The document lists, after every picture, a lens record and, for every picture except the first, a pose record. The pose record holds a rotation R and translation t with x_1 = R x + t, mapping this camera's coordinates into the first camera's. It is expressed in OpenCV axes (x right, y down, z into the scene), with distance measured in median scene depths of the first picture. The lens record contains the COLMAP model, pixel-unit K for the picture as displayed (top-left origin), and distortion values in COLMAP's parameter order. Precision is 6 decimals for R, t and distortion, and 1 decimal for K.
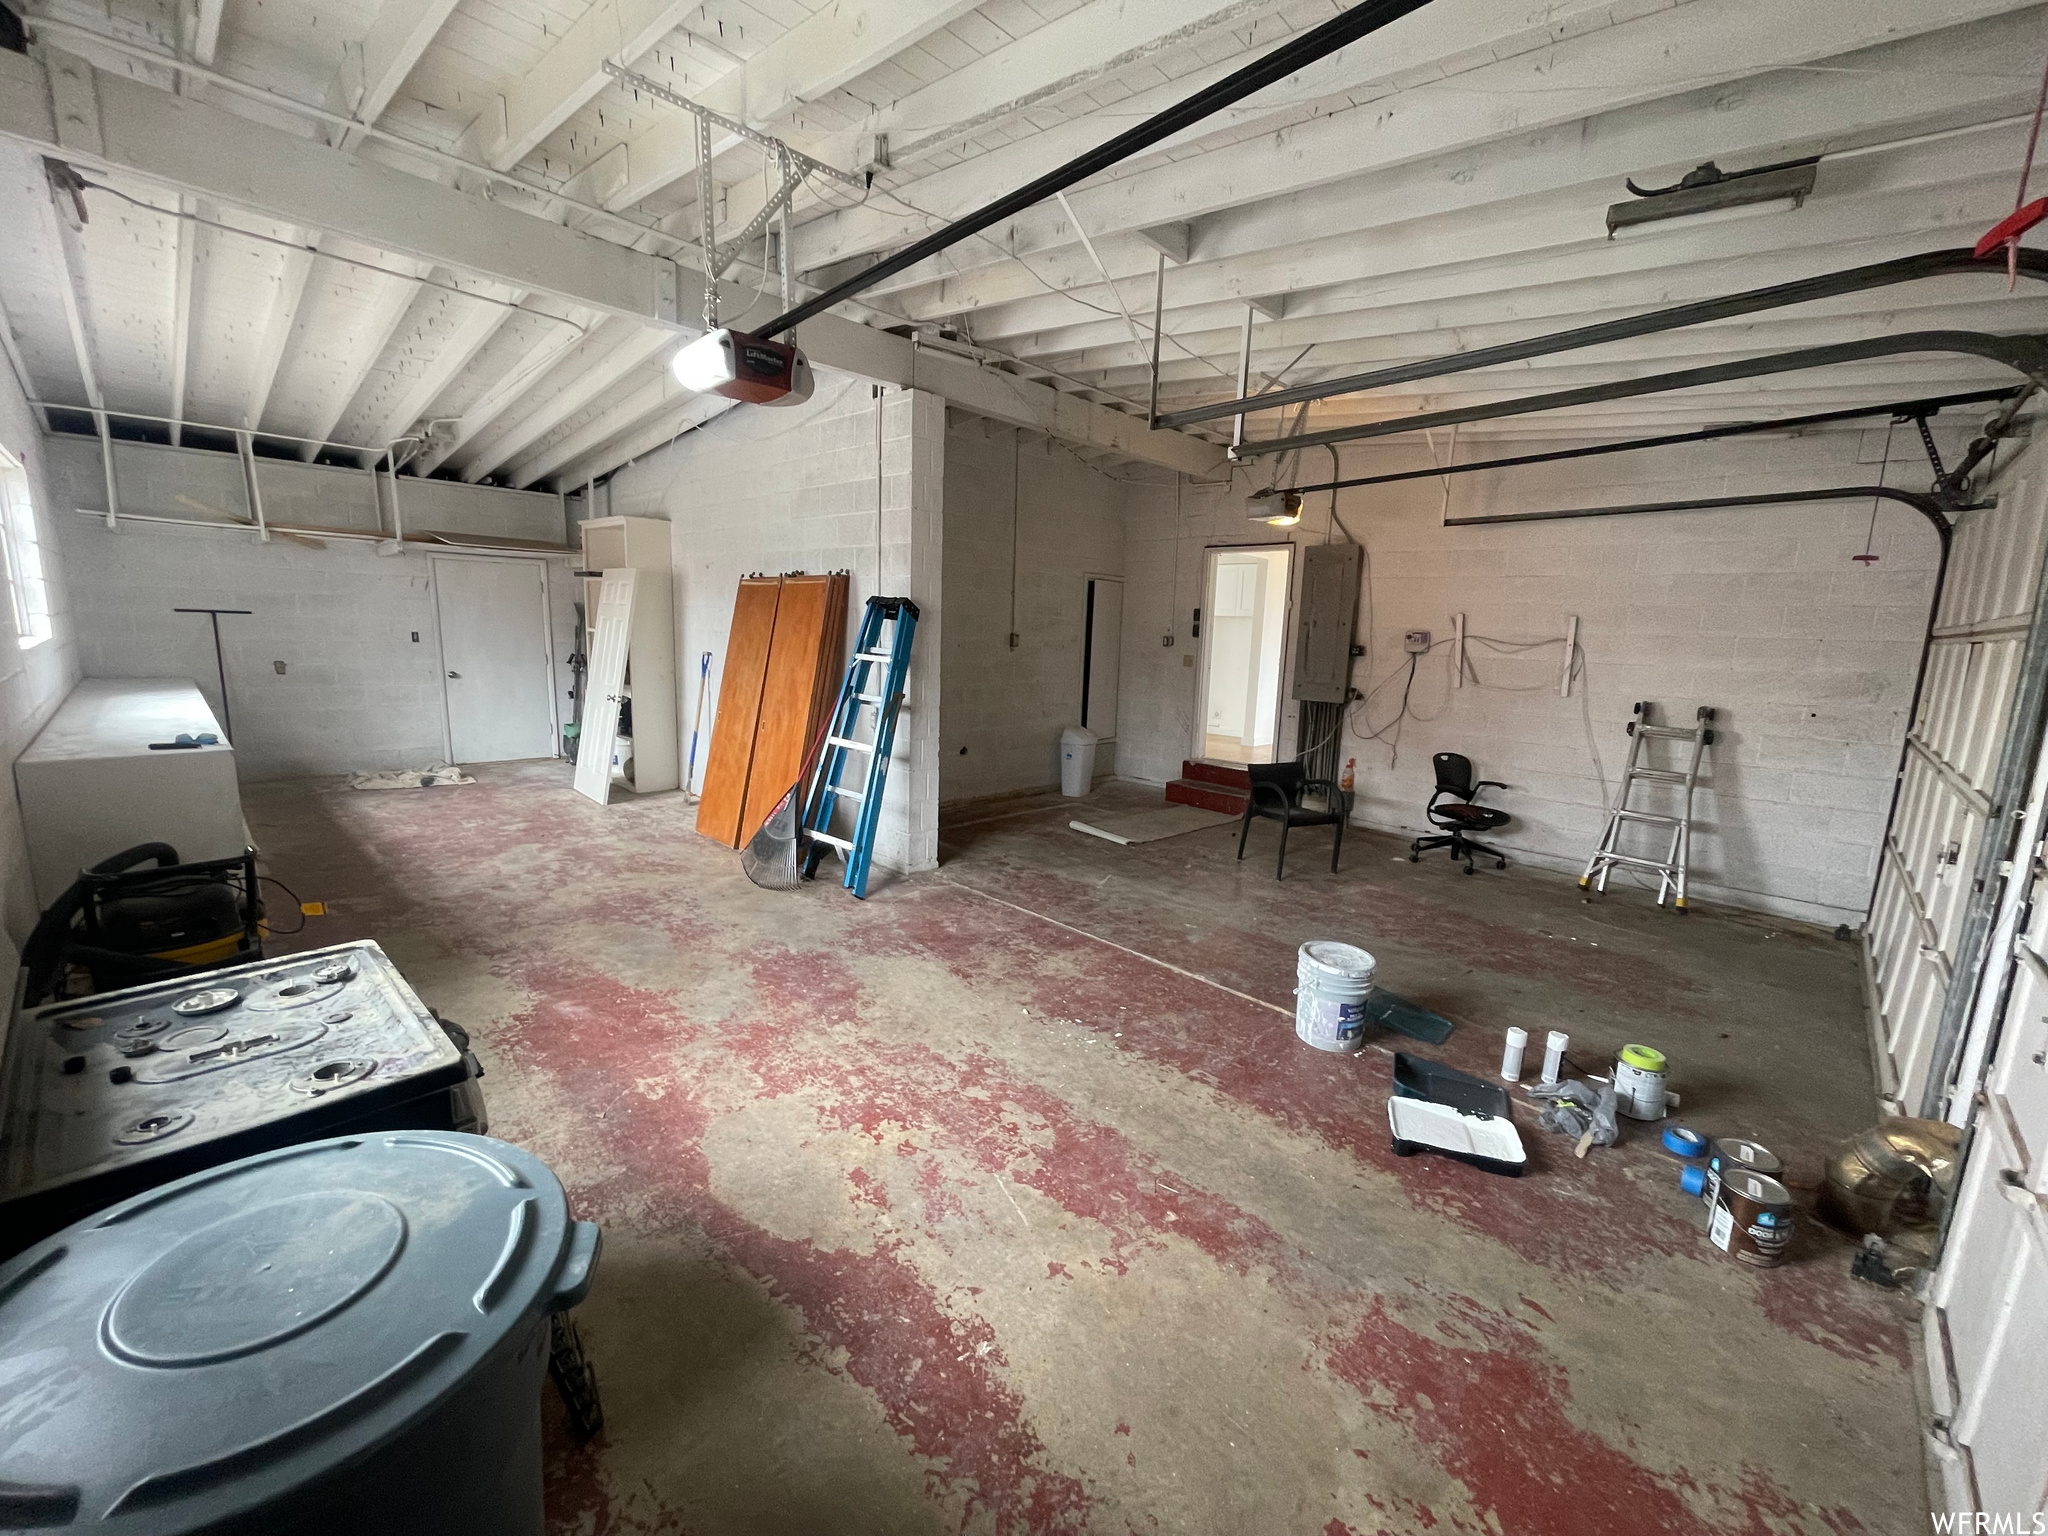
lens RADIAL K [[821.3, 0, 1016.7], [0, 821.3, 772.7], [0, 0, 1]] dist [-0.002924, -0.000865]
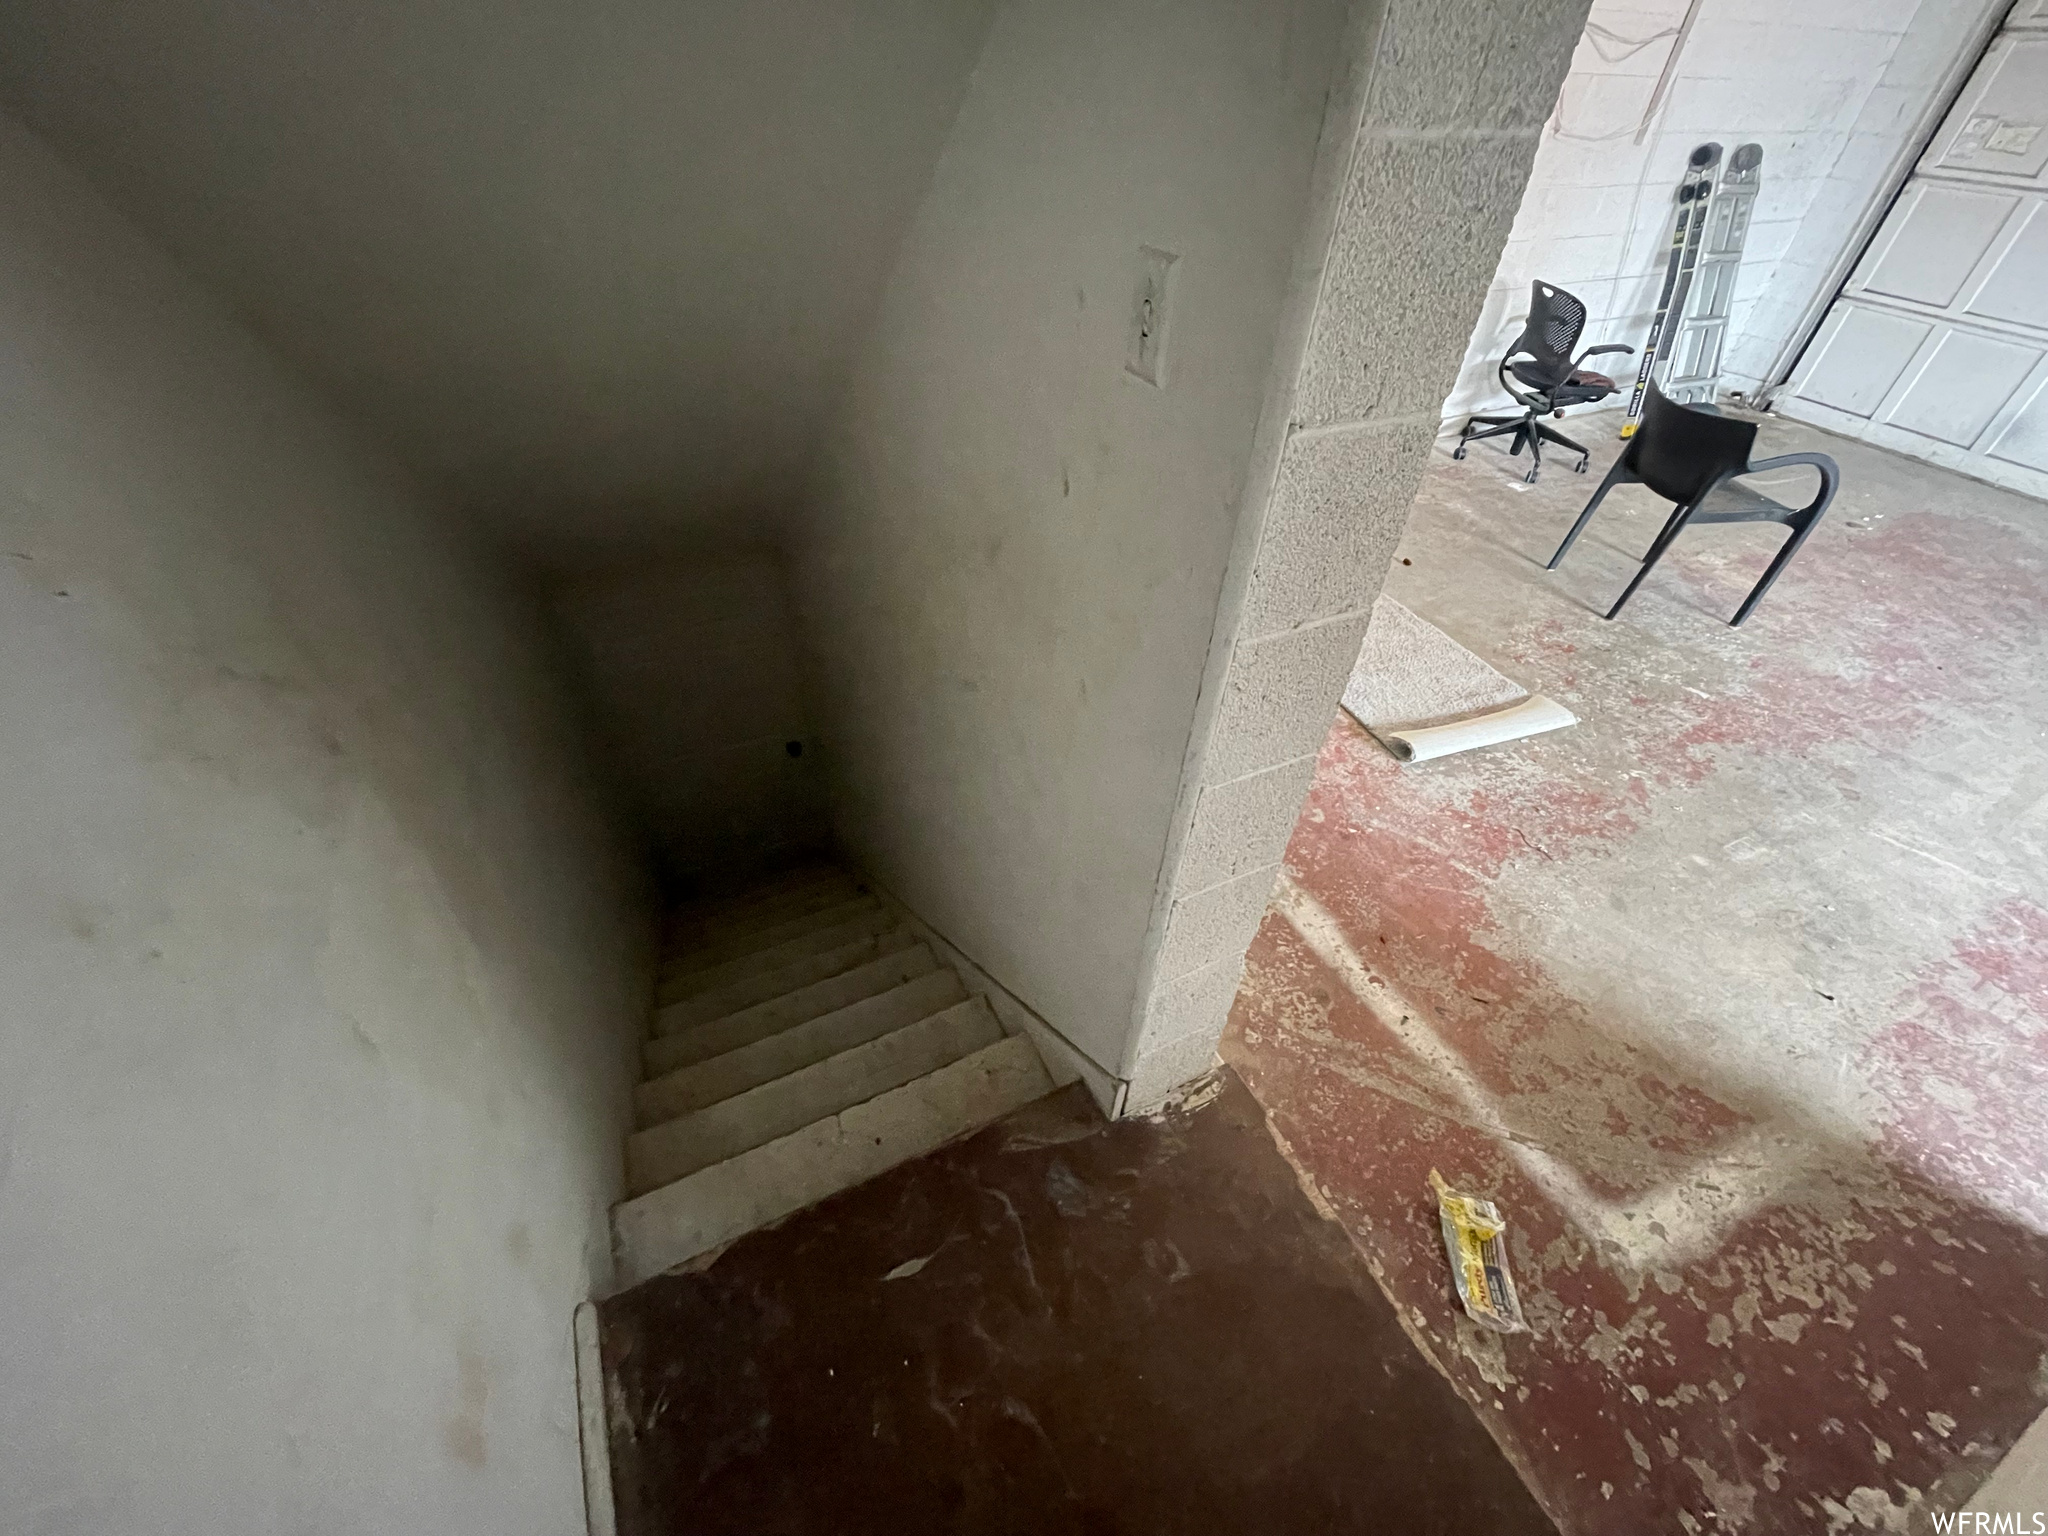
lens RADIAL K [[821.3, 0, 1020.1], [0, 821.3, 769.3], [0, 0, 1]] dist [-0.002924, -0.000865]
pose [[0.346240, -0.638148, 0.687666, -0.256919], [0.148184, 0.761005, 0.631595, -0.191812], [-0.926369, -0.116783, 0.358054, 1.124805]]
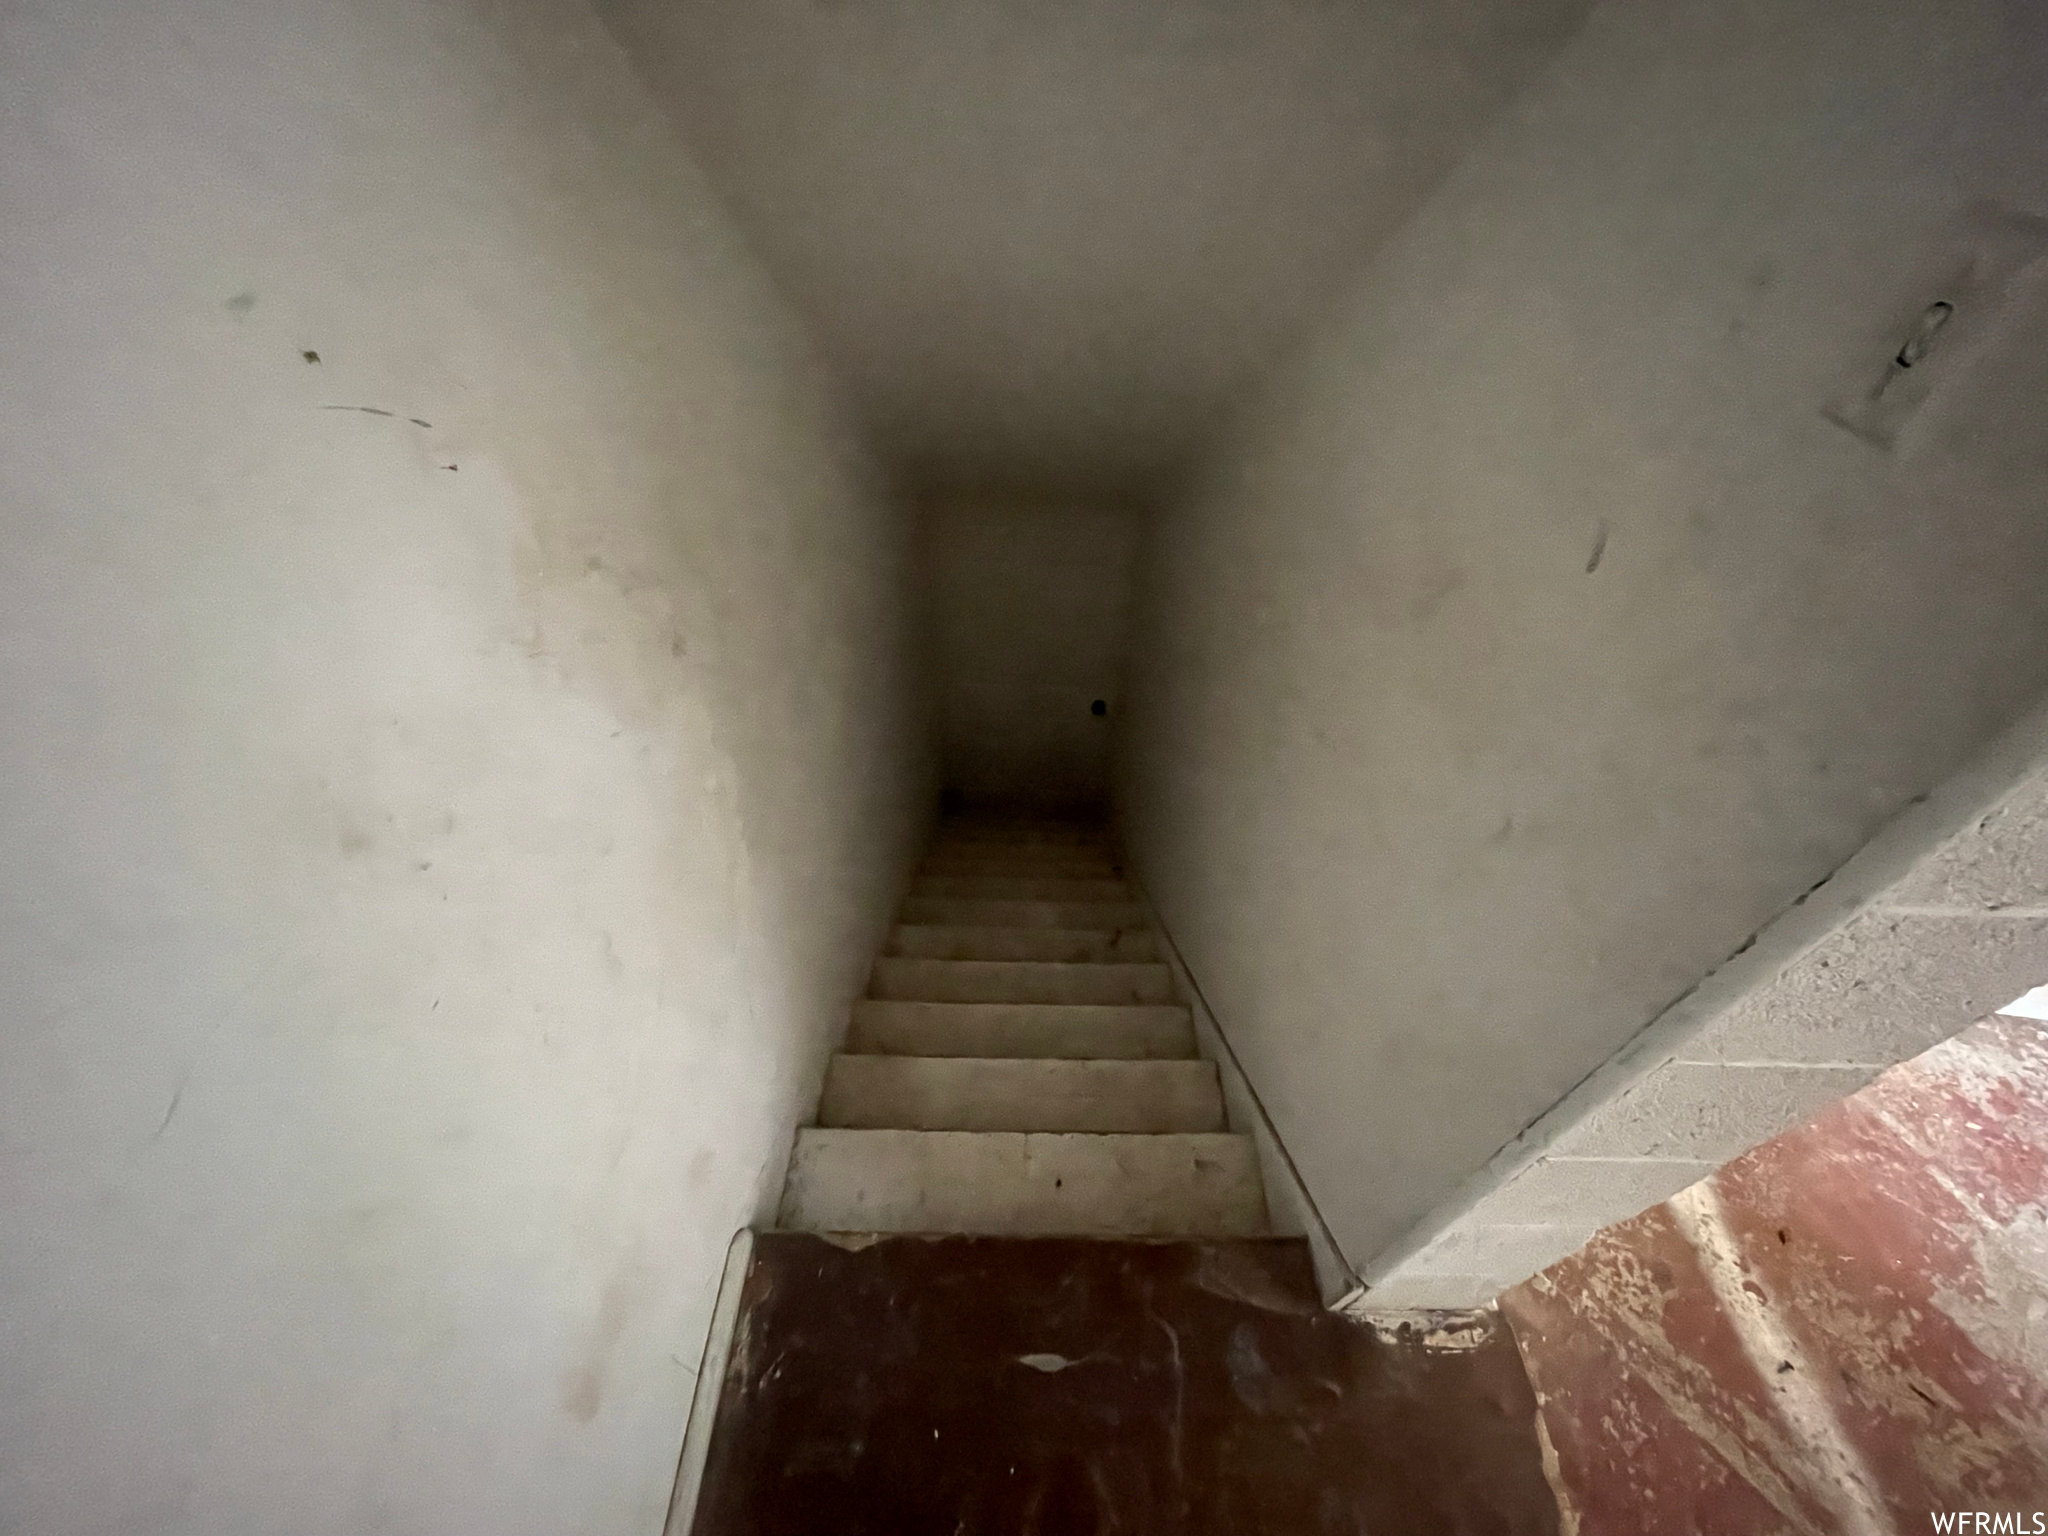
lens RADIAL K [[821.3, 0, 1022.3], [0, 821.3, 771.0], [0, 0, 1]] dist [-0.002924, -0.000865]
pose [[0.725528, -0.497368, 0.475641, -0.228668], [0.117888, 0.770751, 0.626135, -0.186718], [-0.678020, -0.398206, 0.617836, 1.155031]]
